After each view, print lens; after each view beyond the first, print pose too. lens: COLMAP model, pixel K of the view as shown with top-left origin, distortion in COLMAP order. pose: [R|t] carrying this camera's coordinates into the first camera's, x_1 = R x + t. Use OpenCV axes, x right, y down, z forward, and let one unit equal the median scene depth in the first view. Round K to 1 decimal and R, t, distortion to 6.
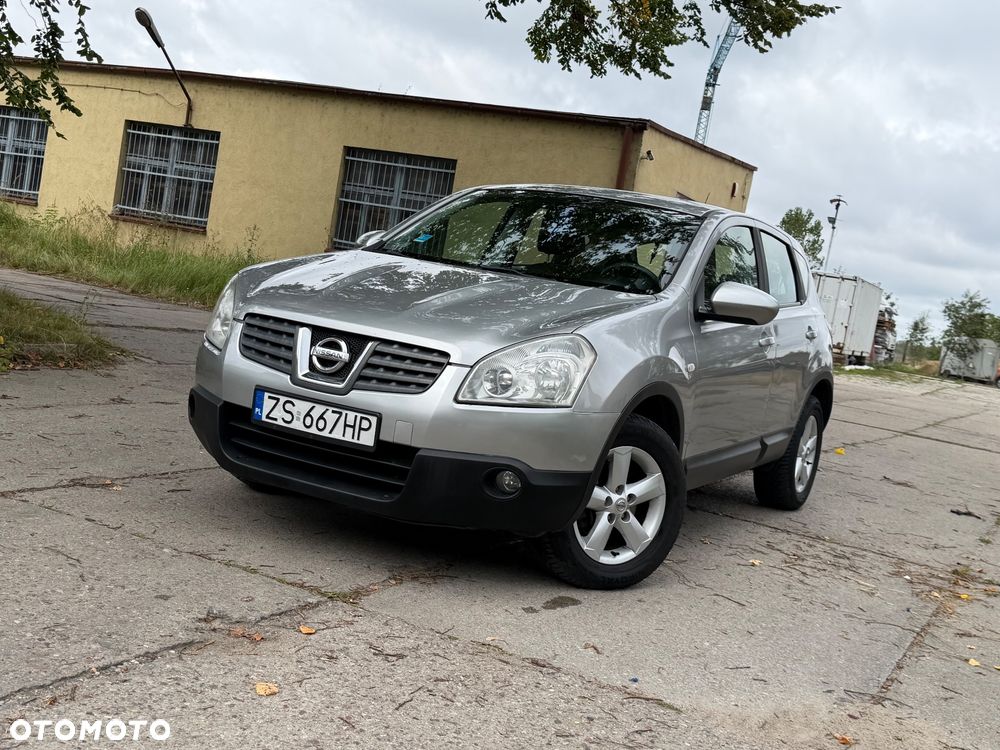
lens RADIAL K [[1206.6, 0, 496.5], [0, 1206.6, 375.4], [0, 0, 1]] dist [0.125215, -0.013090]
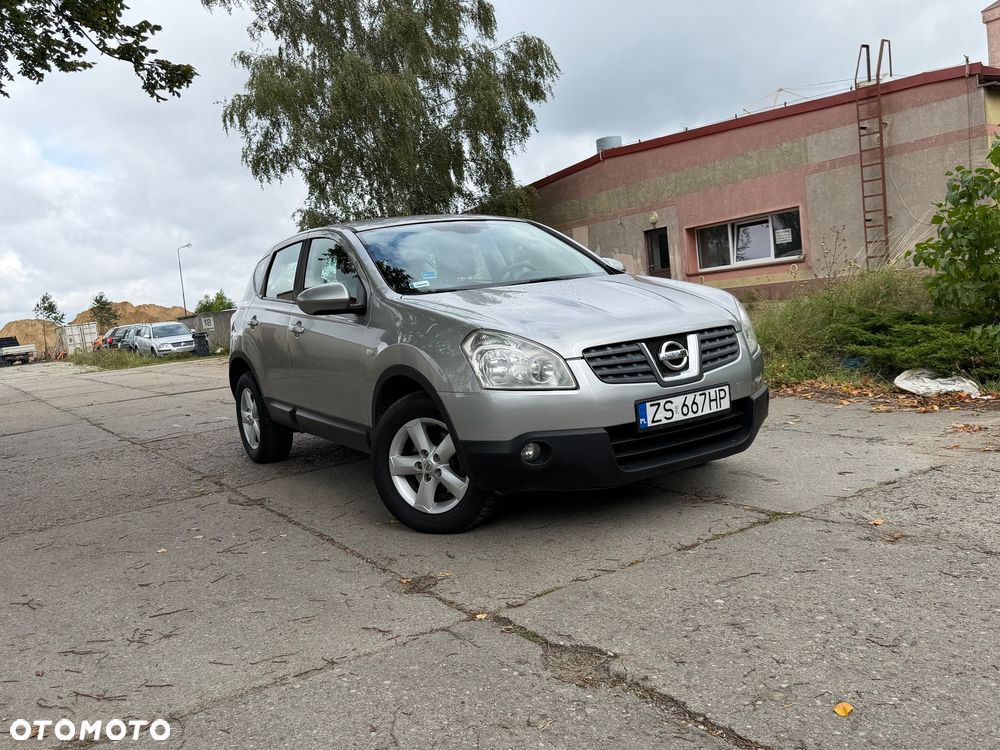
lens RADIAL K [[921.8, 0, 455.8], [0, 921.8, 377.1], [0, 0, 1]] dist [0.085702, 0.003374]
pose [[0.491219, -0.291288, 0.820887, -1.035492], [0.260806, 0.948375, 0.180460, -0.225515], [-0.831074, 0.125447, 0.541829, 0.677201]]
